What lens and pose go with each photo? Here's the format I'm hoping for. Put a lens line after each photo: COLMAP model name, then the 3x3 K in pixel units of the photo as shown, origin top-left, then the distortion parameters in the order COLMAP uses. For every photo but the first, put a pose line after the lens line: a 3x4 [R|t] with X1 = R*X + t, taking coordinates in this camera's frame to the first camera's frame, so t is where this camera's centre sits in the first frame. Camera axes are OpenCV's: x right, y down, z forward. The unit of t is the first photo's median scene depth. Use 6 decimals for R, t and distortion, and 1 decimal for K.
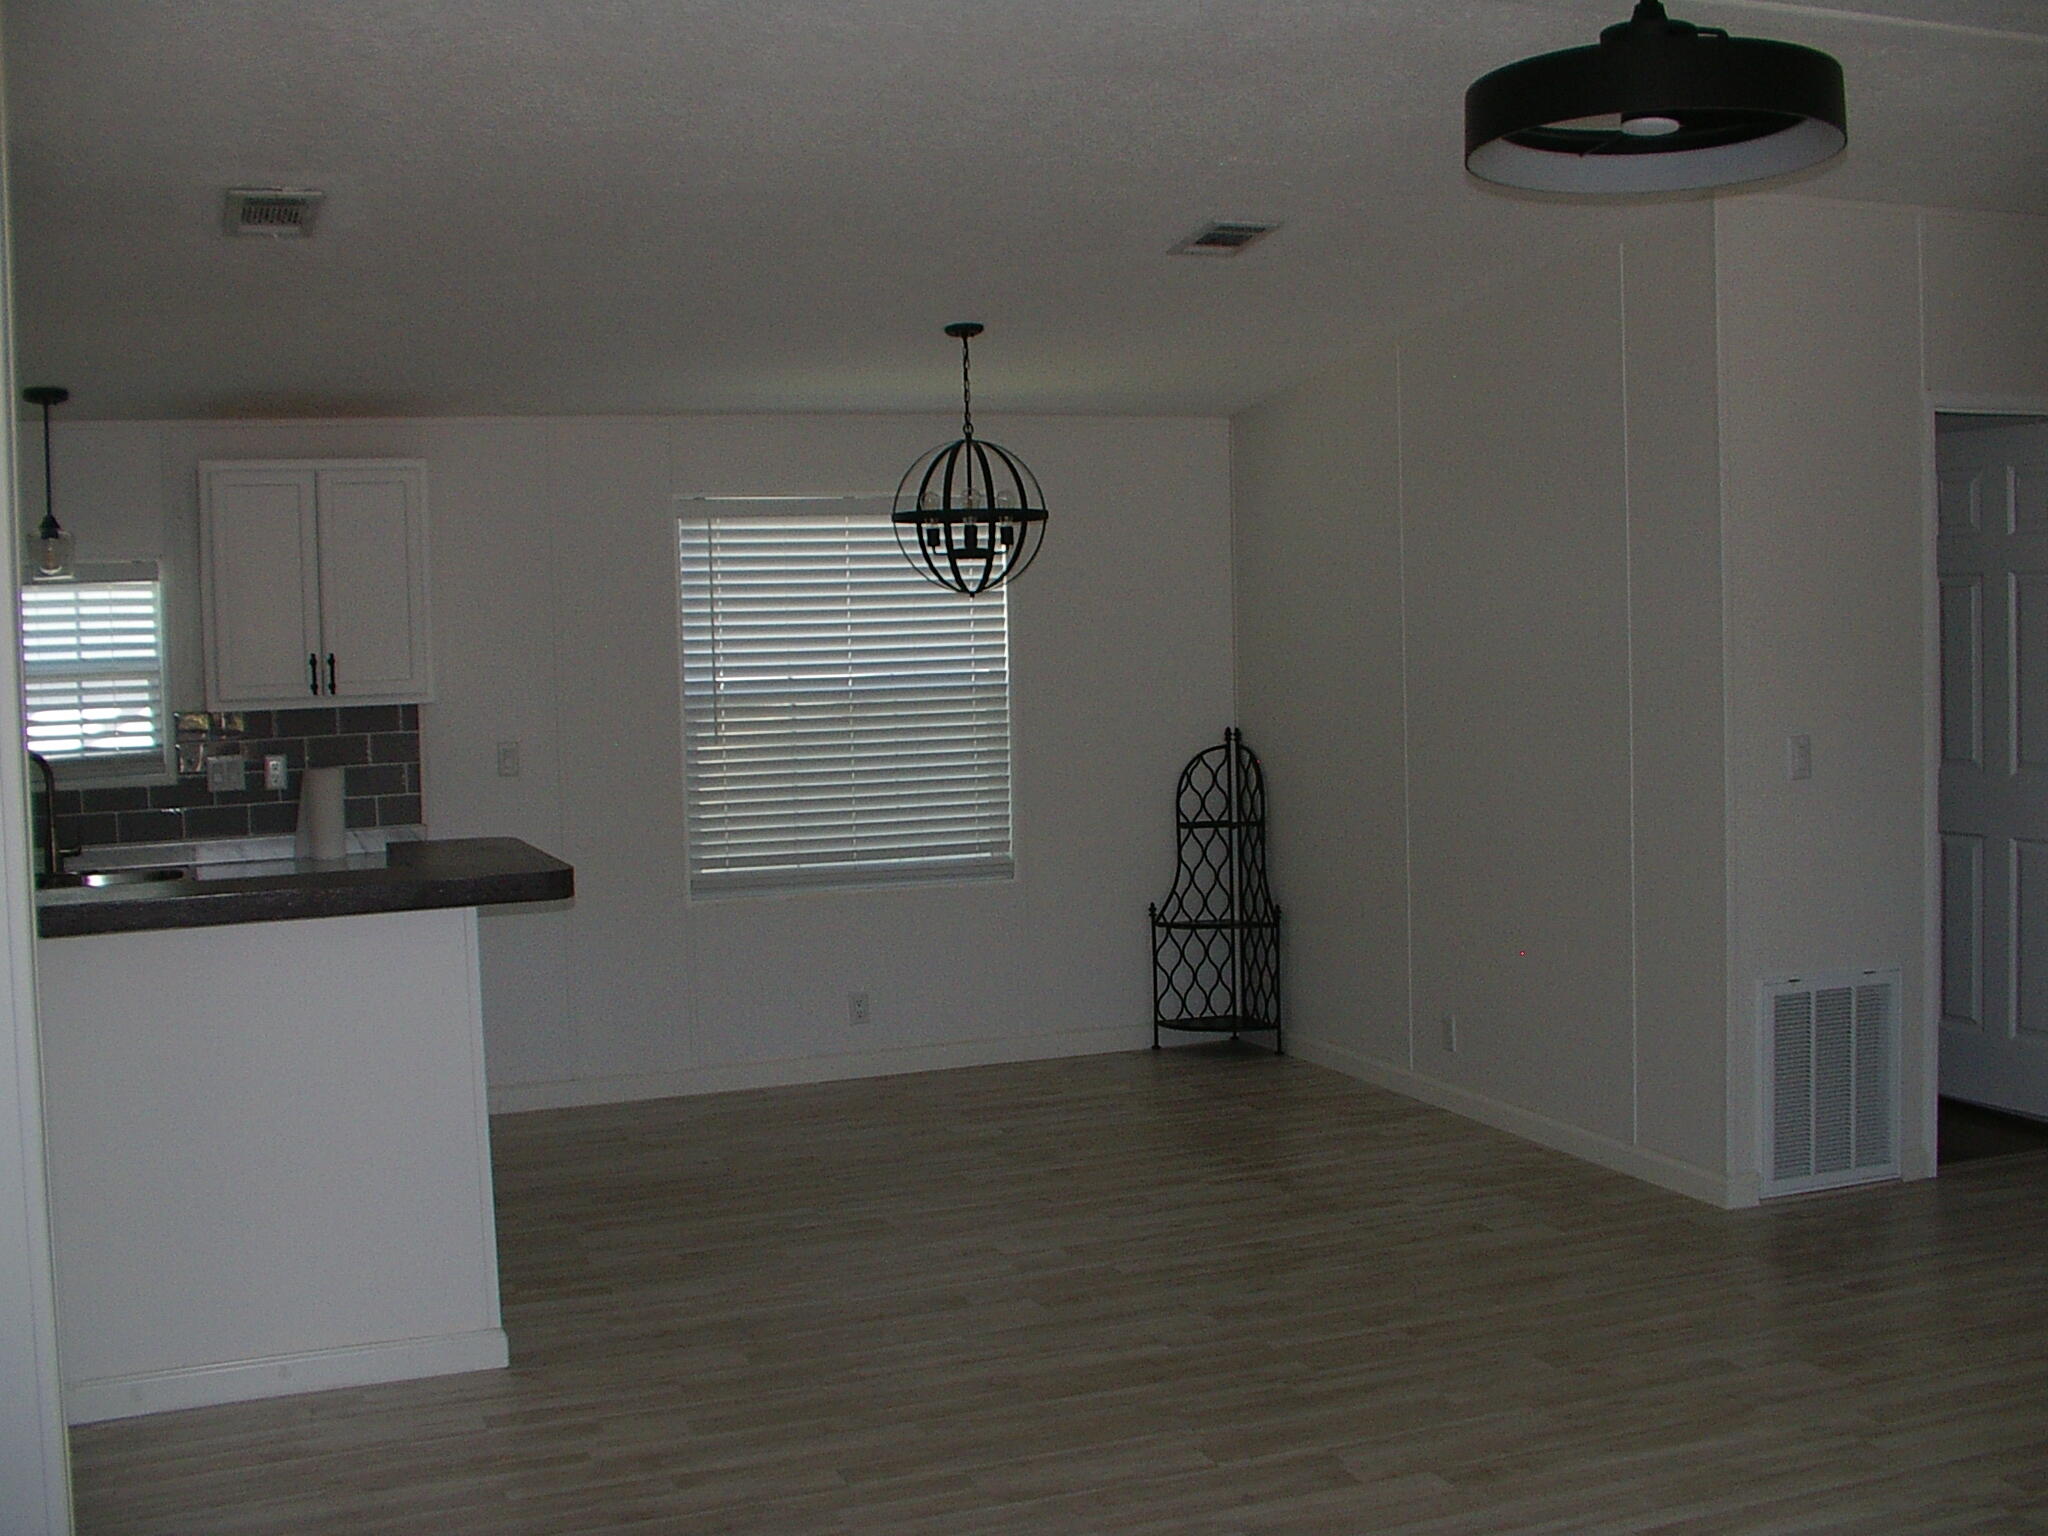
lens RADIAL K [[2315.5, 0, 1020.2], [0, 2315.5, 780.8], [0, 0, 1]] dist [-0.128422, 0.000000]
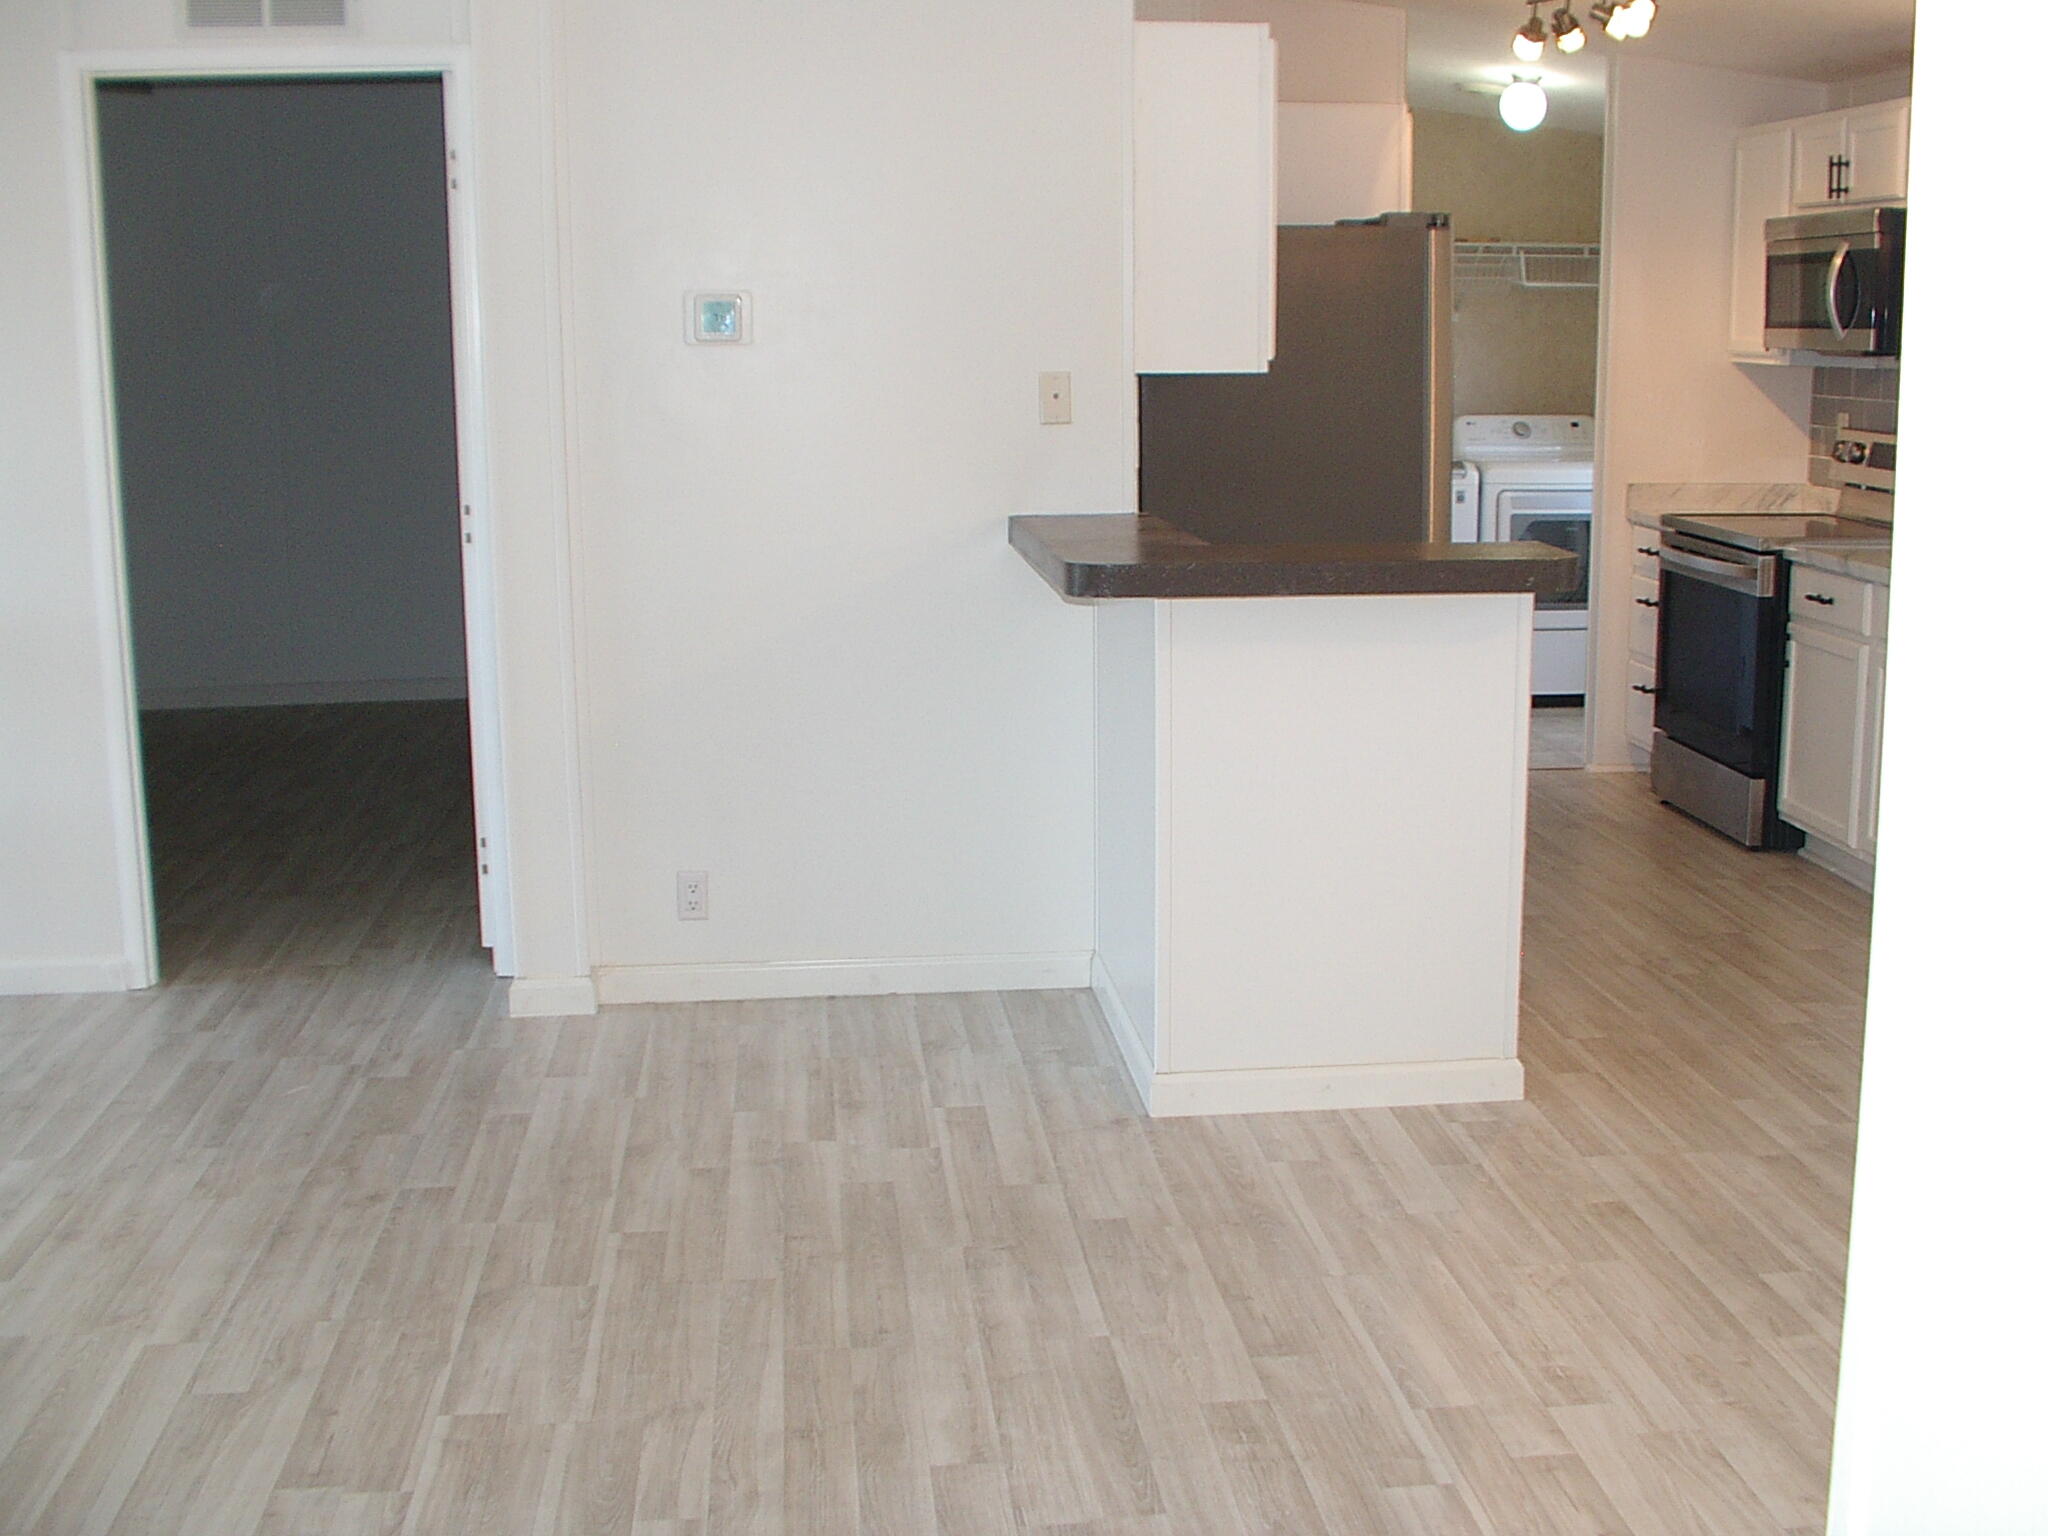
lens RADIAL K [[2315.5, 0, 1092.4], [0, 2315.5, 737.8], [0, 0, 1]] dist [-0.128422, 0.000000]
pose [[-0.231427, 0.205010, -0.951006, 0.514668], [-0.059505, 0.972731, 0.224174, -0.074012], [0.971031, 0.108469, -0.212918, 0.979483]]
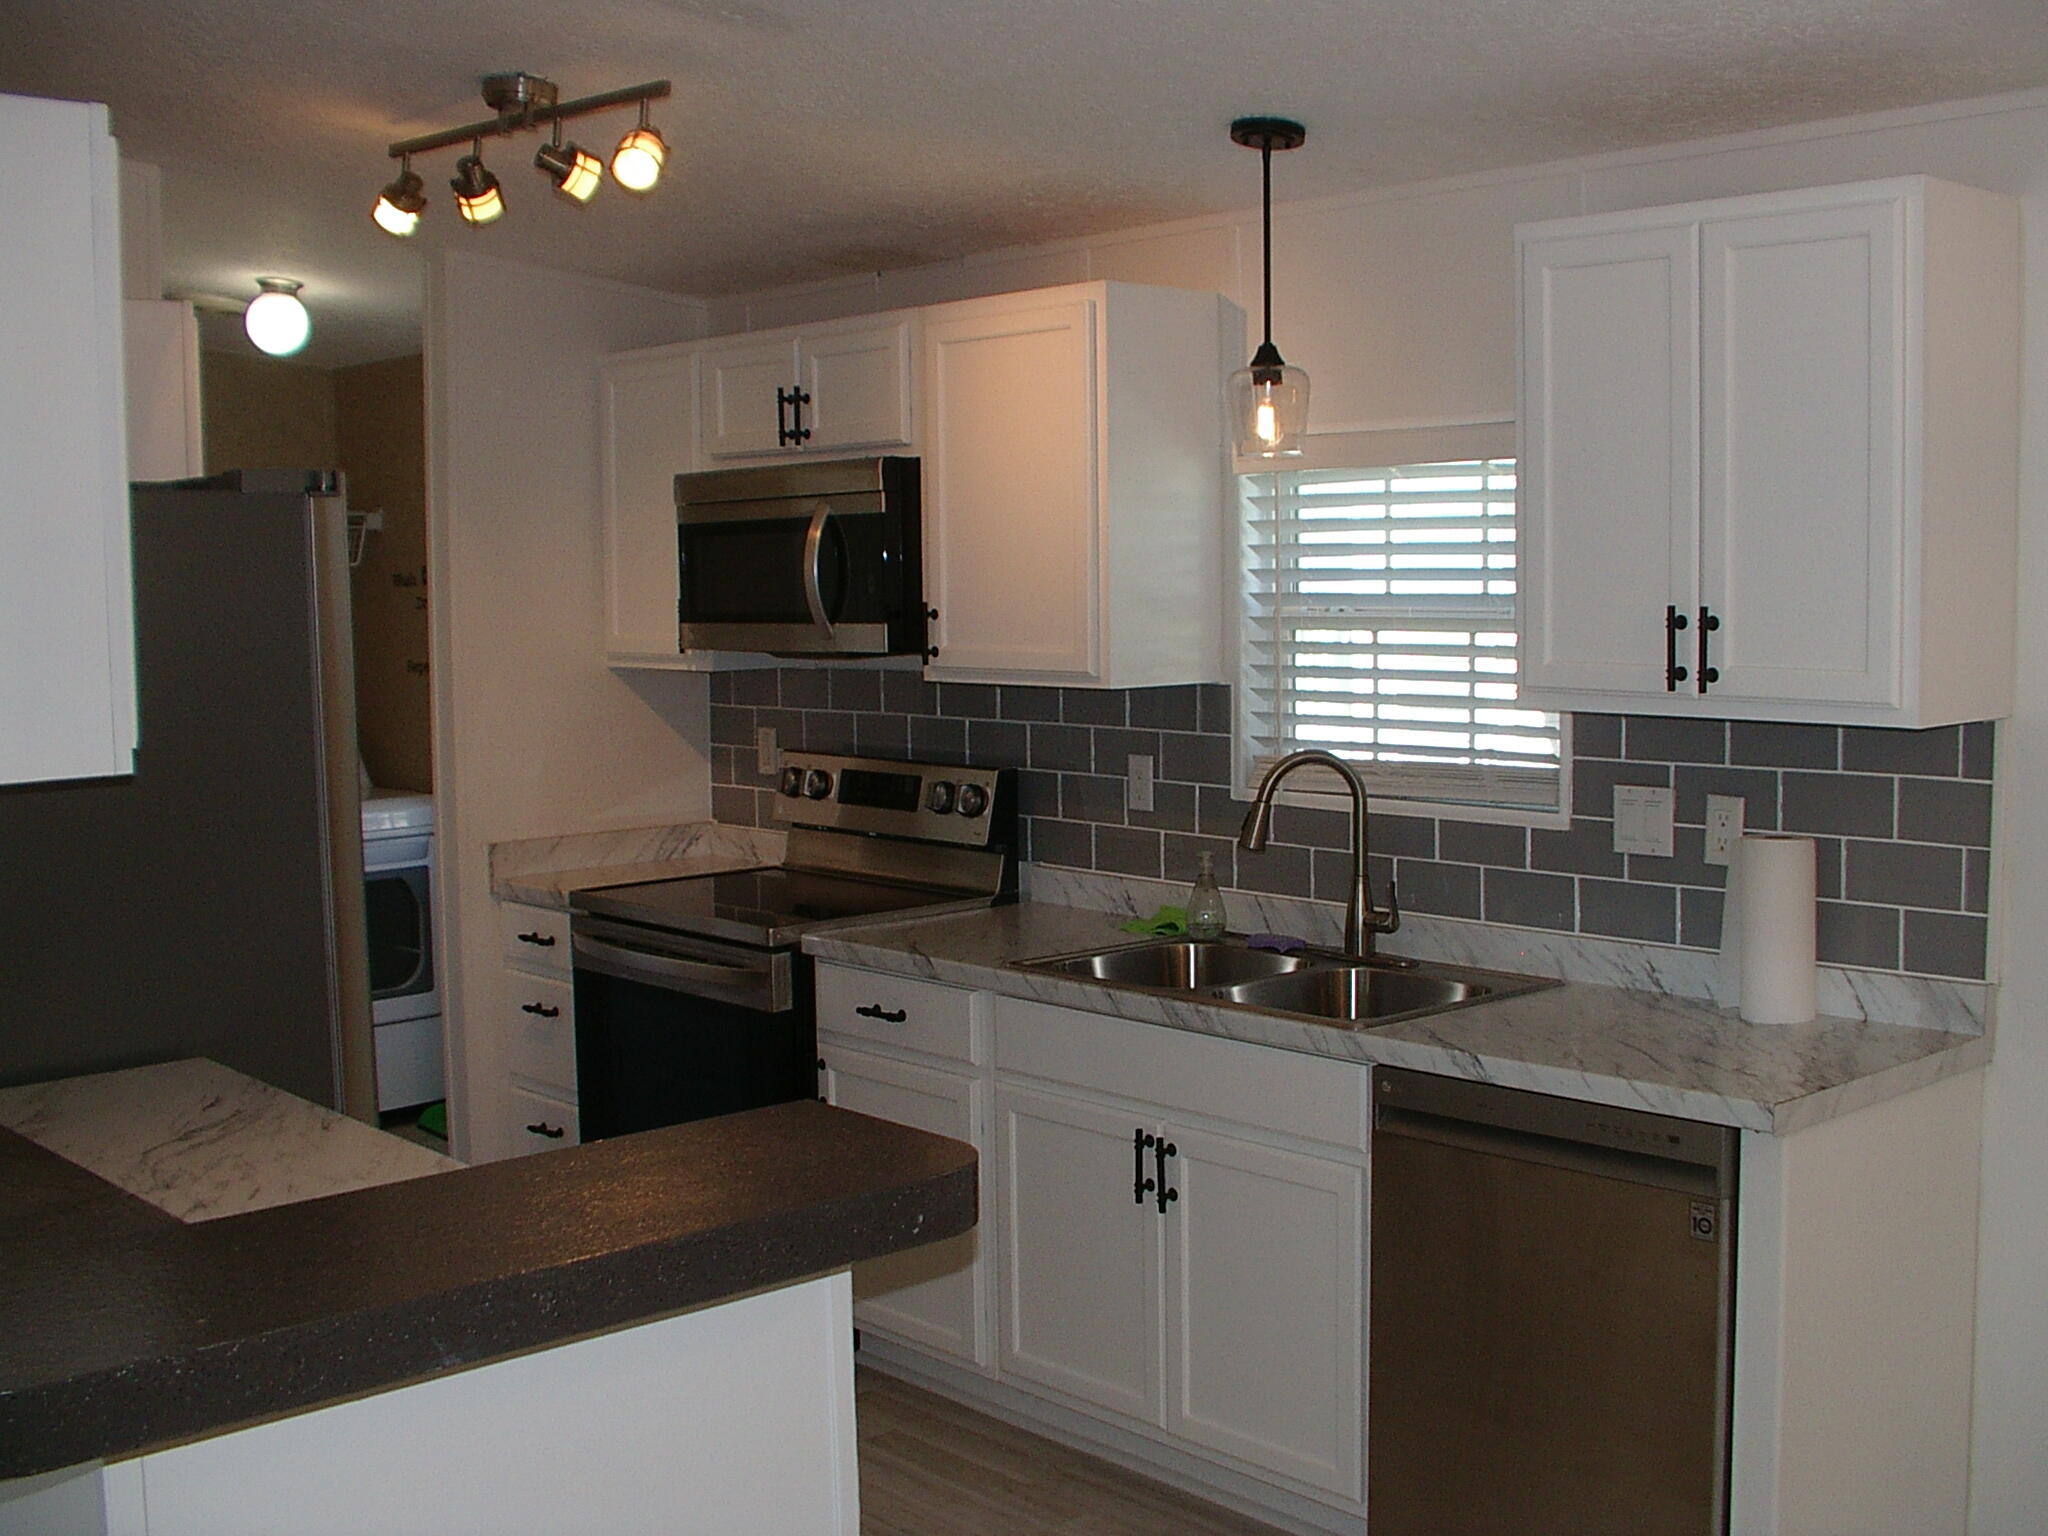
lens RADIAL K [[2315.5, 0, 1002.7], [0, 2315.5, 765.6], [0, 0, 1]] dist [-0.128422, 0.000000]
pose [[0.353073, 0.106674, -0.929494, 0.112961], [-0.059628, 0.994025, 0.091430, -0.069554], [0.933694, 0.023142, 0.357324, 0.840141]]
